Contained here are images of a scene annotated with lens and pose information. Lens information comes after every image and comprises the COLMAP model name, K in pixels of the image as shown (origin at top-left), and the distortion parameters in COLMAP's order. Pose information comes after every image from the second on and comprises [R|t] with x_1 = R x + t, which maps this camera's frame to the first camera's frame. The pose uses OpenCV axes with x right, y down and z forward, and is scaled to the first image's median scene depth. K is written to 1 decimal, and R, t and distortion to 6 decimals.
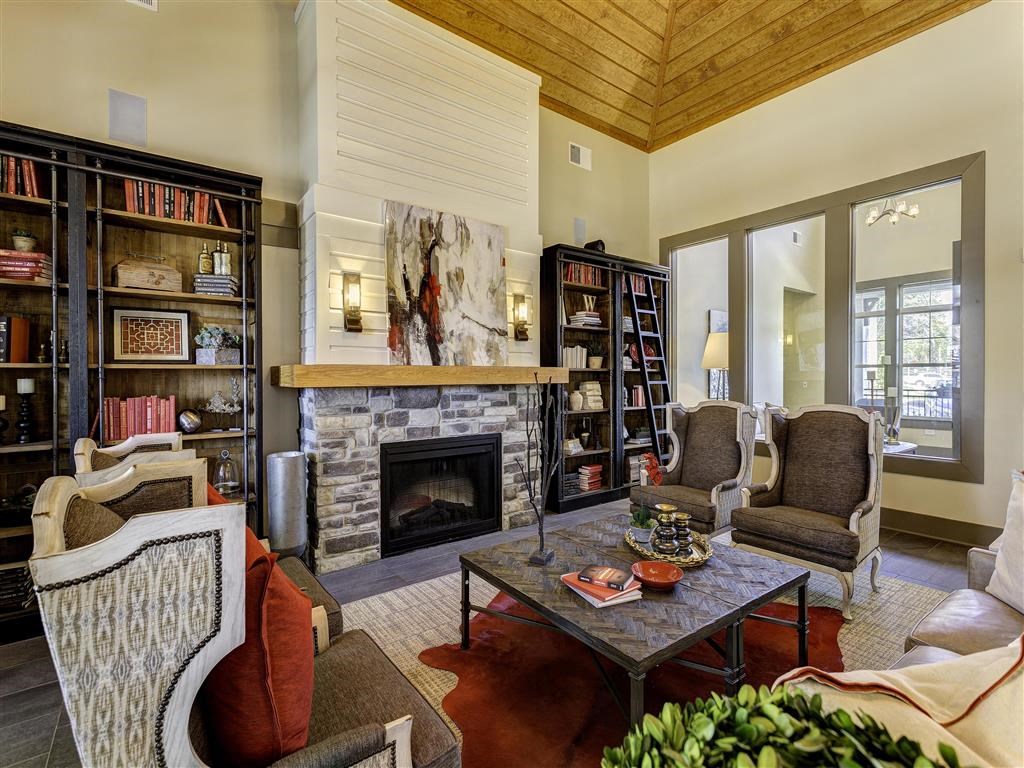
lens RADIAL K [[487.1, 0, 510.0], [0, 487.1, 378.8], [0, 0, 1]] dist [0.002074, 0.000383]
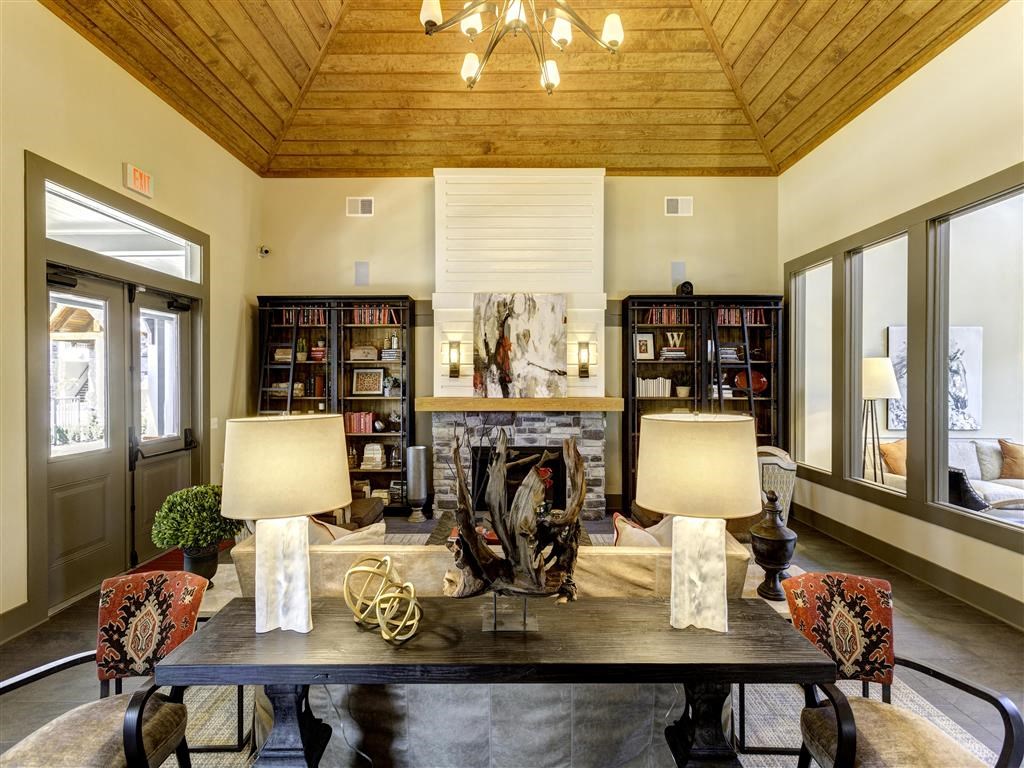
lens RADIAL K [[487.1, 0, 510.0], [0, 487.1, 378.8], [0, 0, 1]] dist [0.002074, 0.000383]
pose [[0.791764, 0.004471, -0.610811, 0.754086], [-0.006896, 0.999975, -0.001620, -0.081075], [0.610789, 0.005494, 0.791775, -0.175585]]
